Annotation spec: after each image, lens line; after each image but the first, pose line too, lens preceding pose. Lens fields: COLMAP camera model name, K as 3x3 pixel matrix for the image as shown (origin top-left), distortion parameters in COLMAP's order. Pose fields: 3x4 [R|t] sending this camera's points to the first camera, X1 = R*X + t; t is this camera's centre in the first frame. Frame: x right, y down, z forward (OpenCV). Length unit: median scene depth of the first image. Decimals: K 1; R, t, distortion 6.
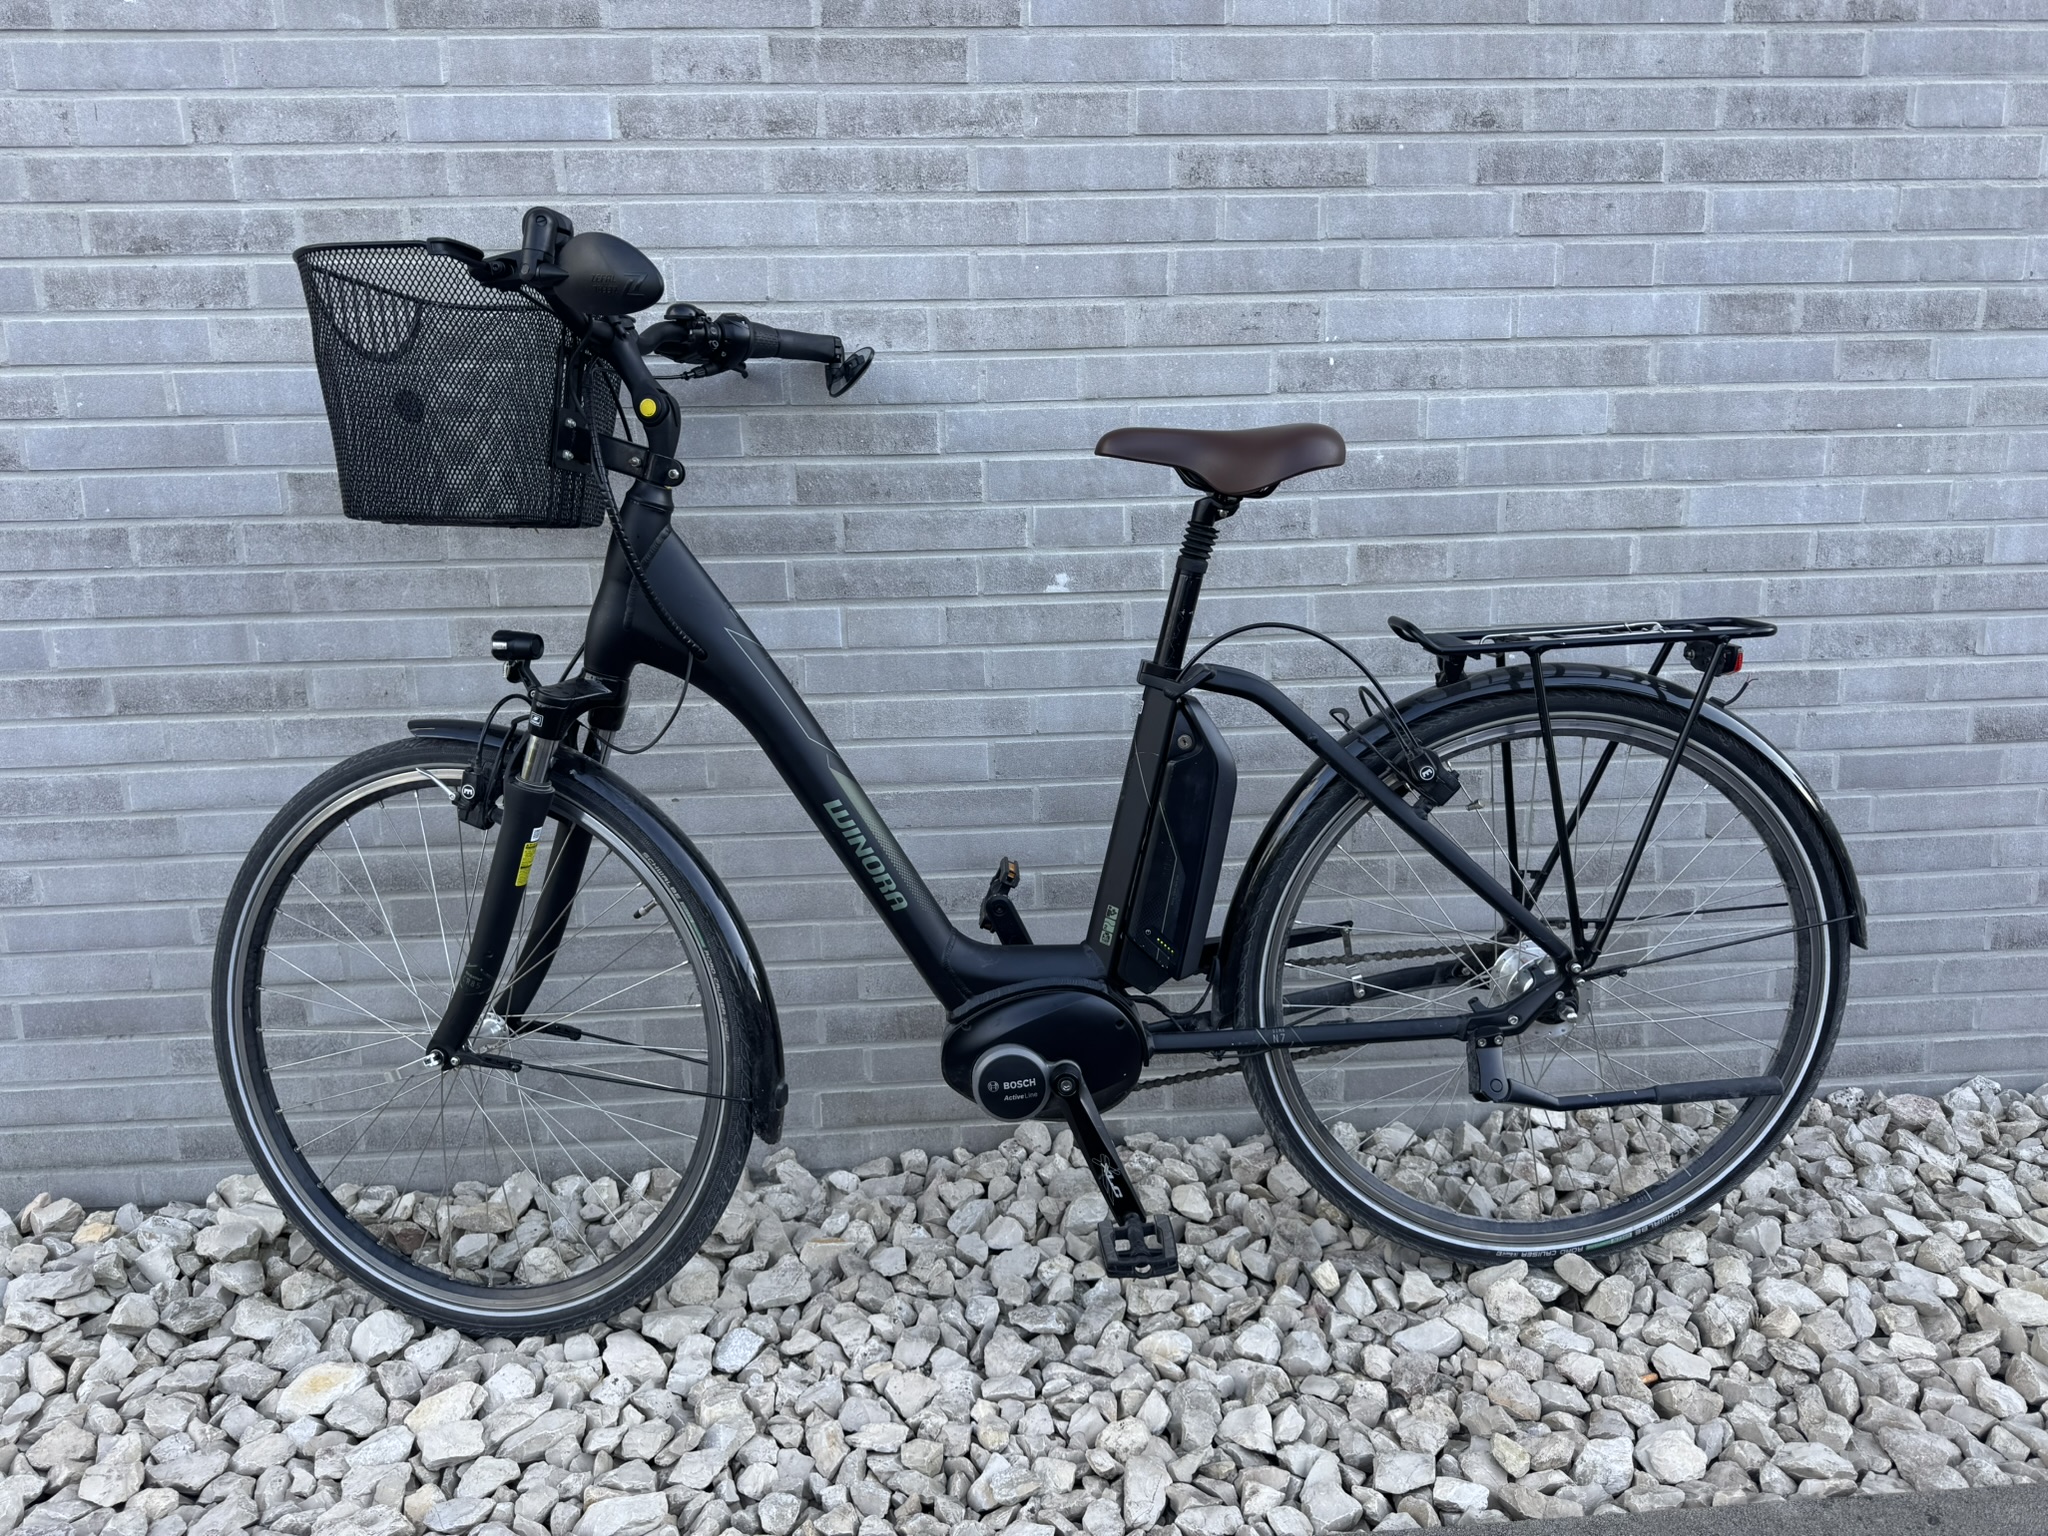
lens RADIAL K [[1410.5, 0, 1014.1], [0, 1410.5, 778.2], [0, 0, 1]] dist [0.007838, -0.014987]
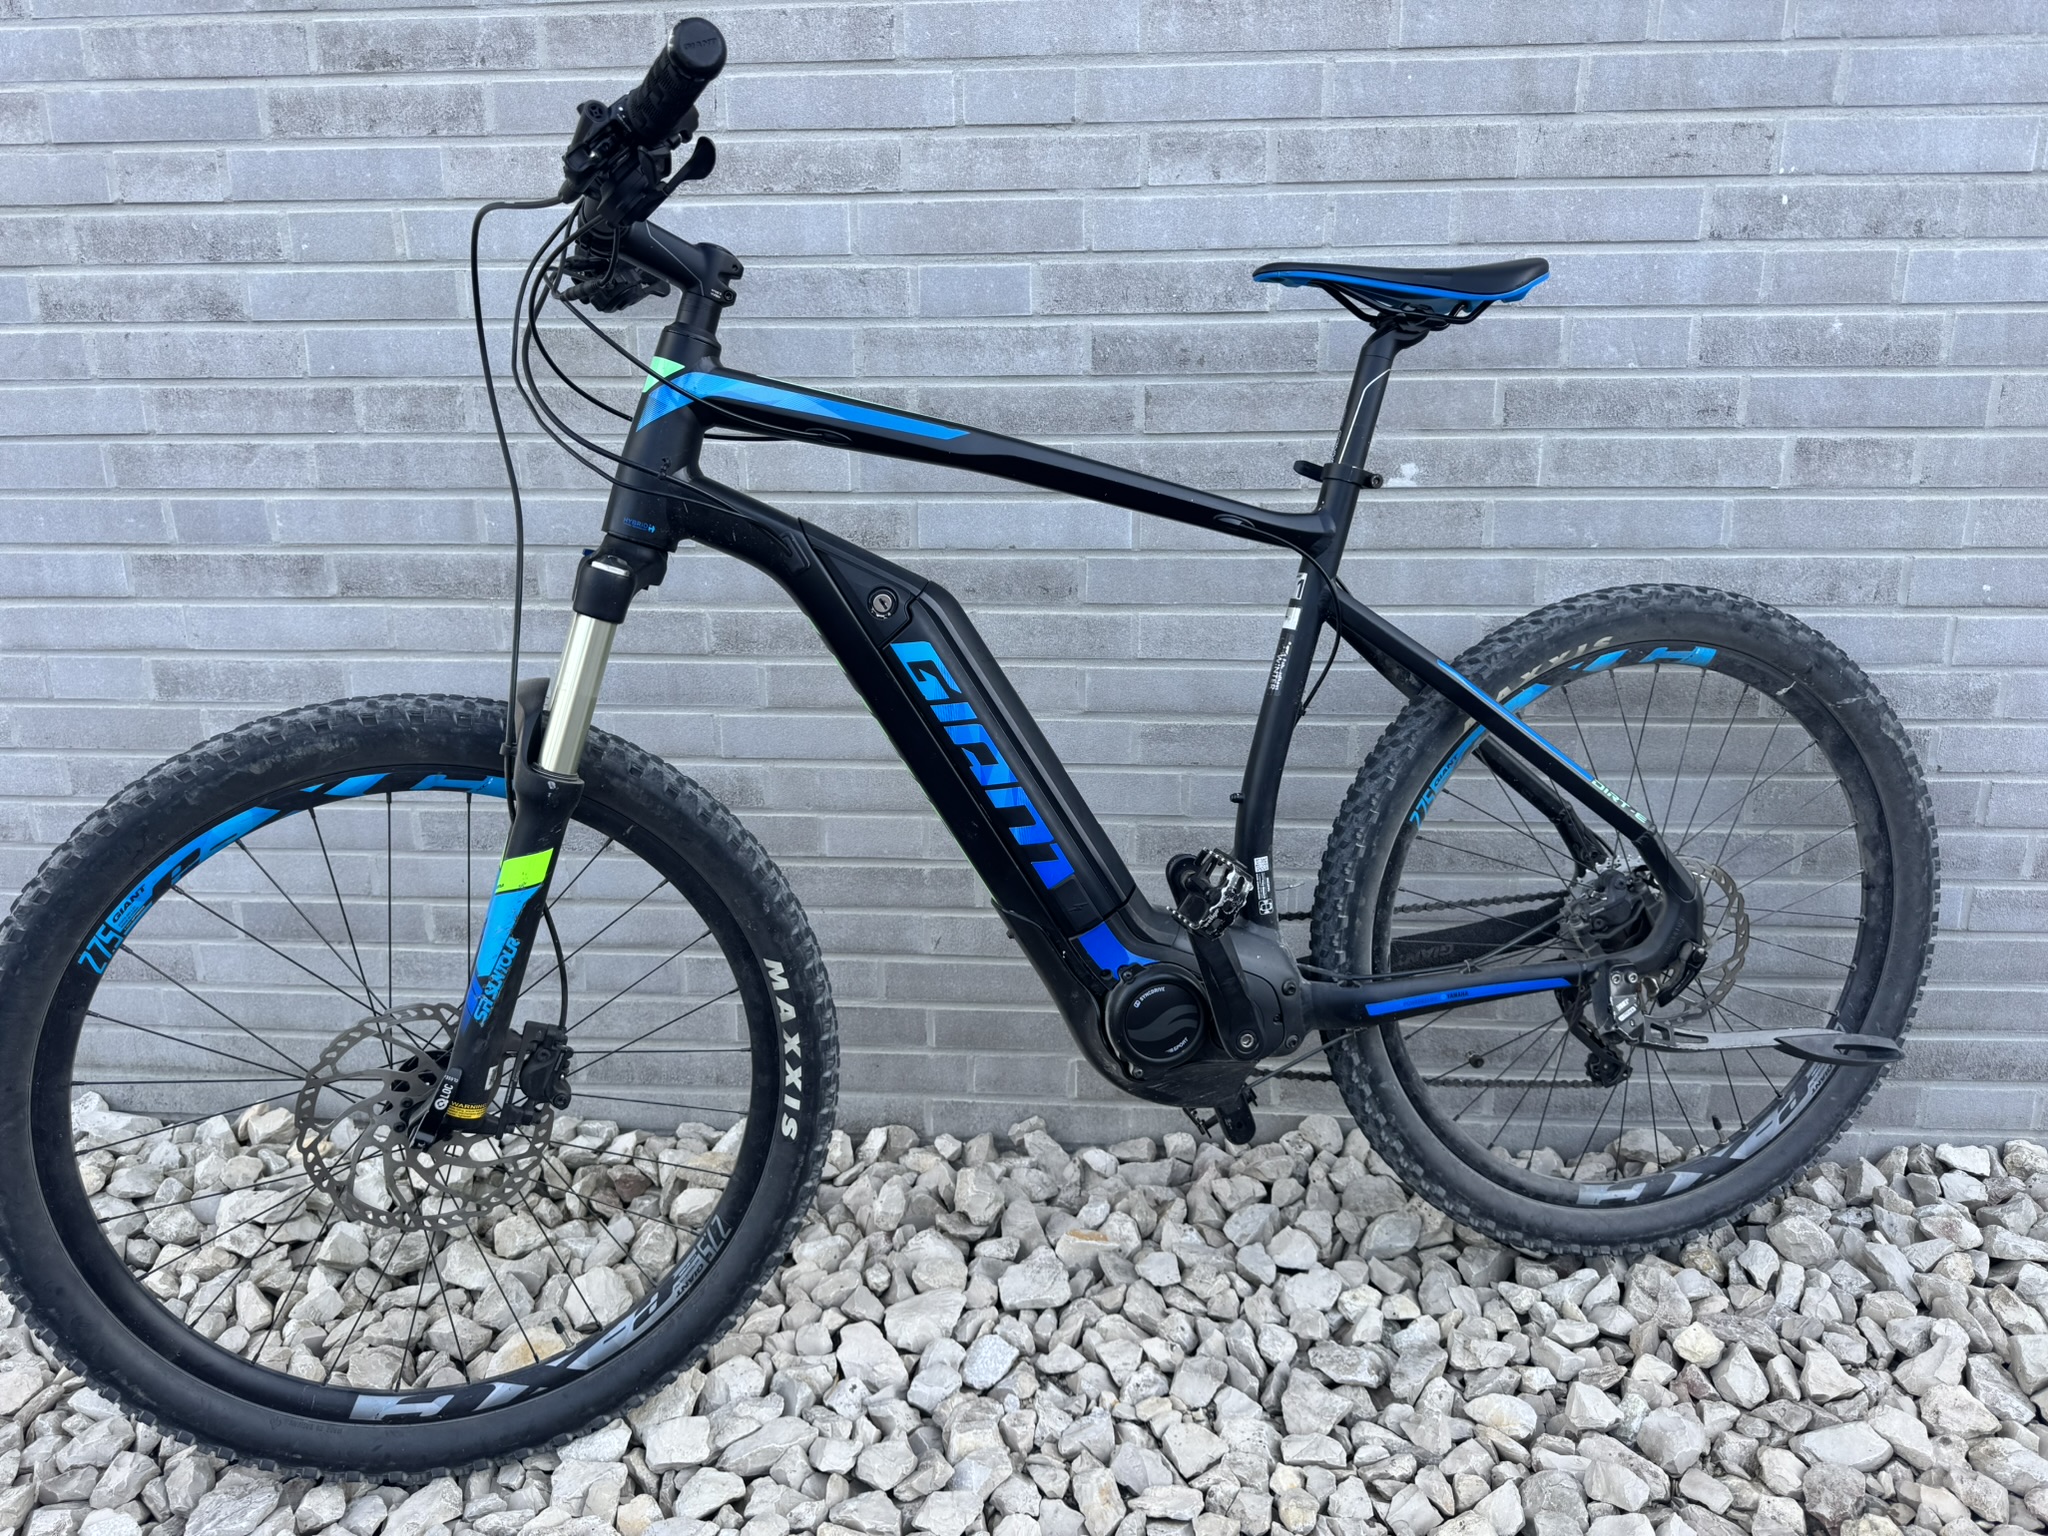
lens RADIAL K [[1410.5, 0, 1013.4], [0, 1410.5, 773.0], [0, 0, 1]] dist [0.007838, -0.014987]
pose [[0.989437, 0.053891, -0.134577, -0.076698], [-0.045675, 0.996942, 0.063413, -0.009116], [0.137583, -0.056596, 0.988872, 0.152828]]
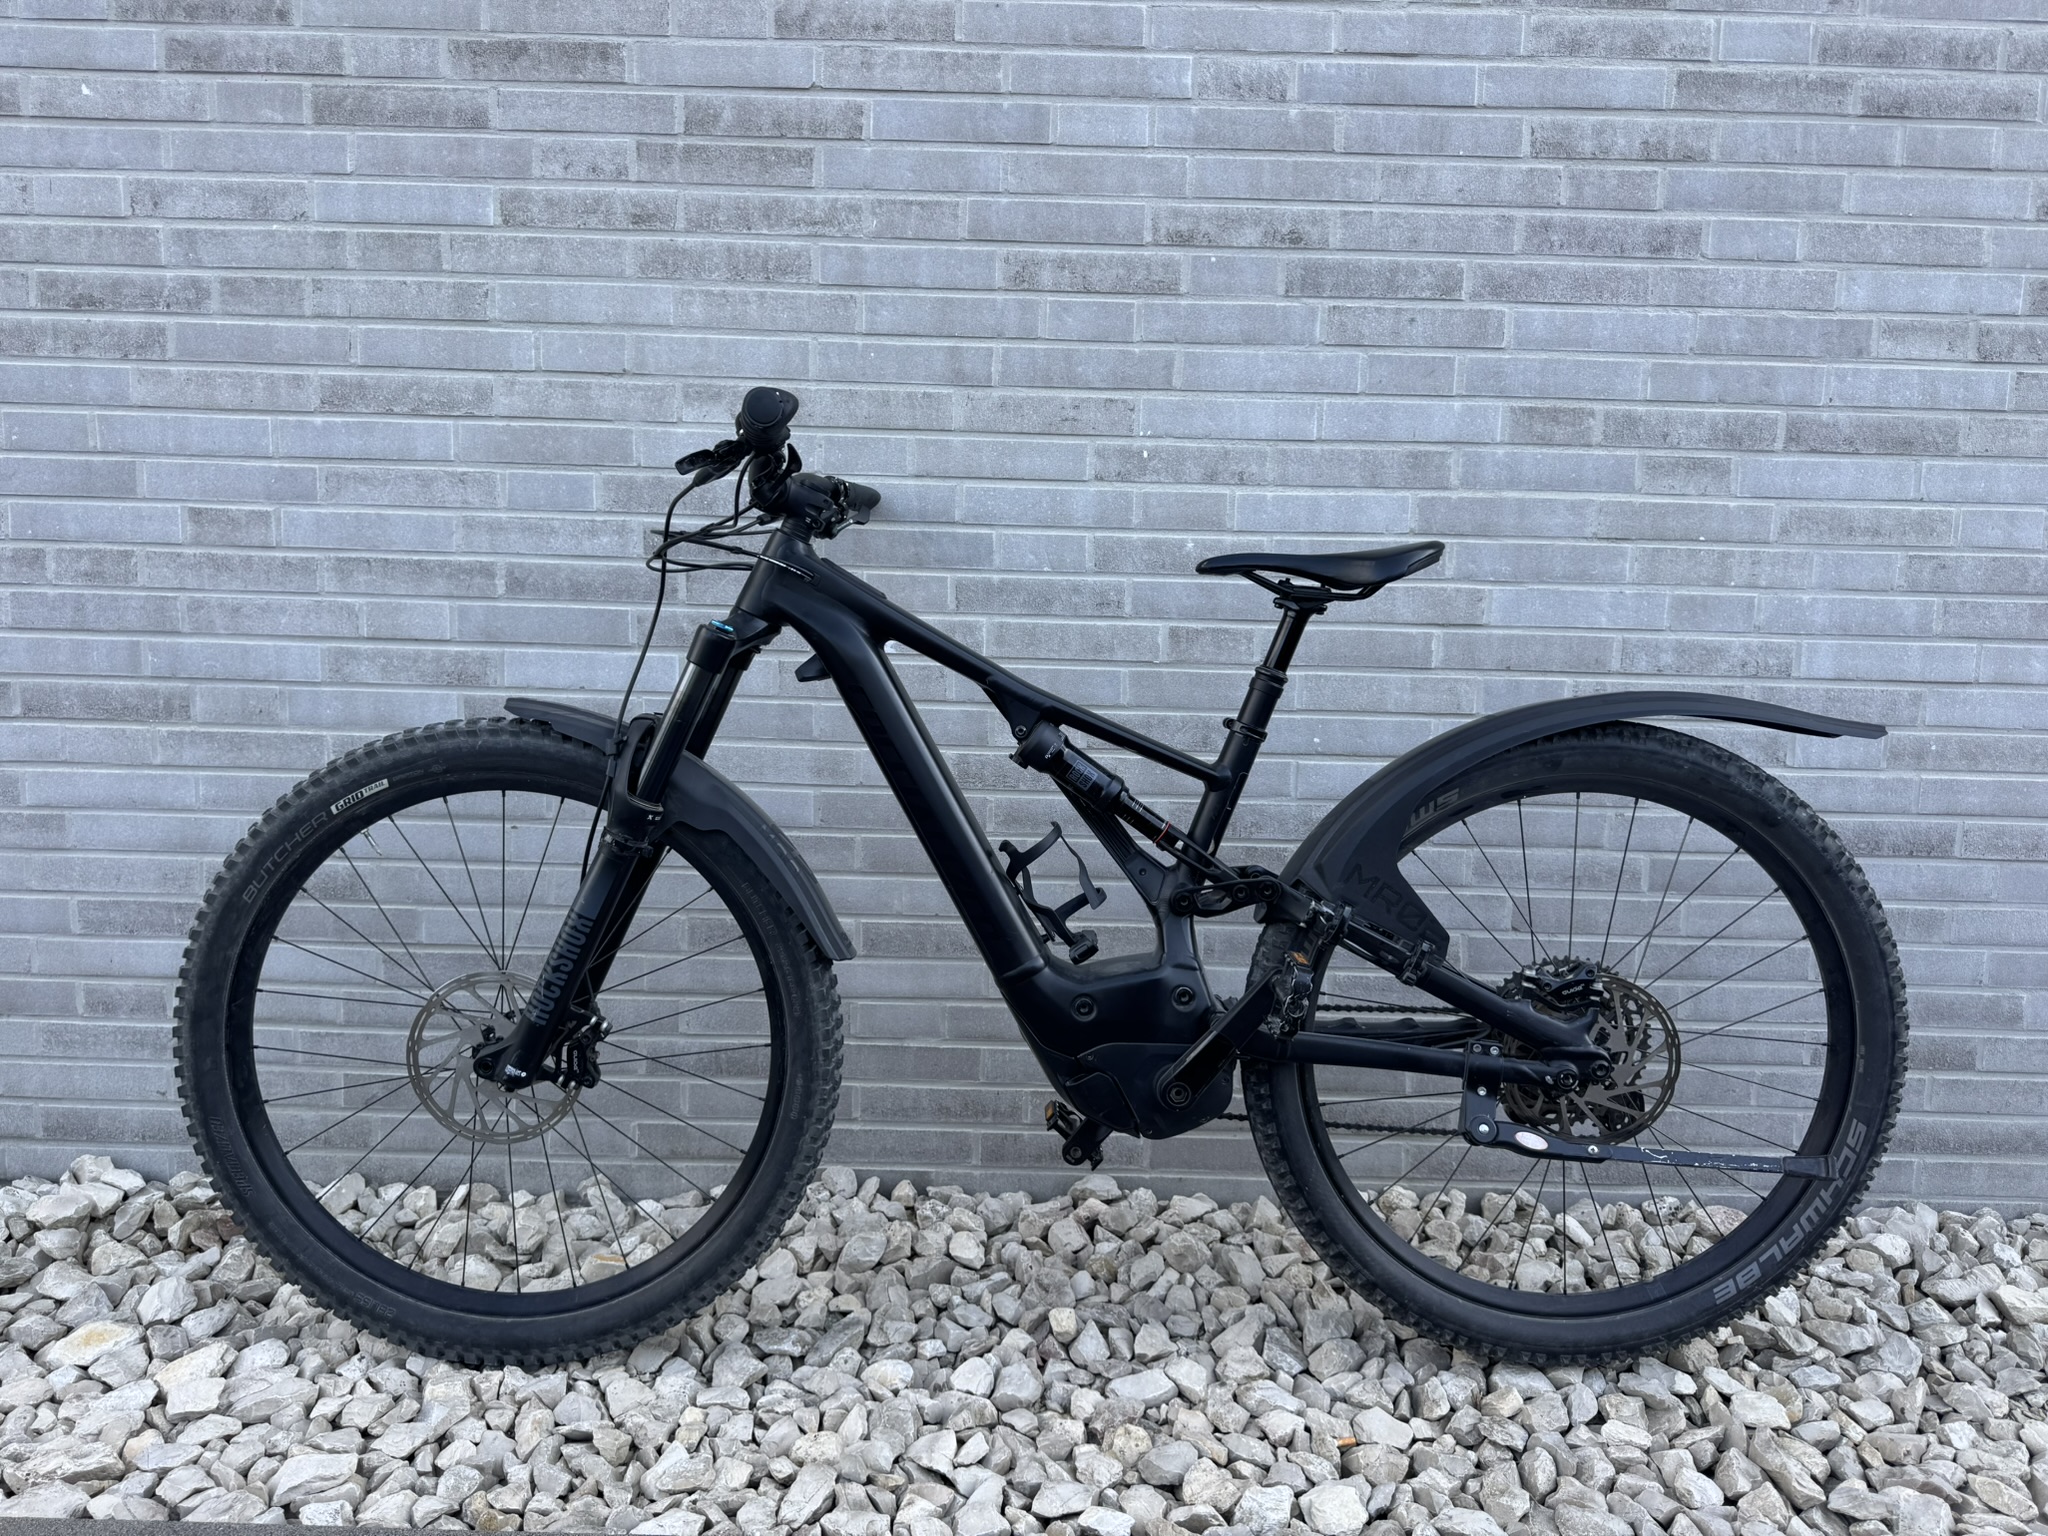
lens RADIAL K [[1410.5, 0, 1032.1], [0, 1410.5, 795.4], [0, 0, 1]] dist [0.007838, -0.014987]
pose [[0.996275, 0.059555, -0.062370, 0.225403], [-0.064555, 0.994580, -0.081501, 0.056015], [0.057178, 0.085223, 0.994720, -0.044487]]
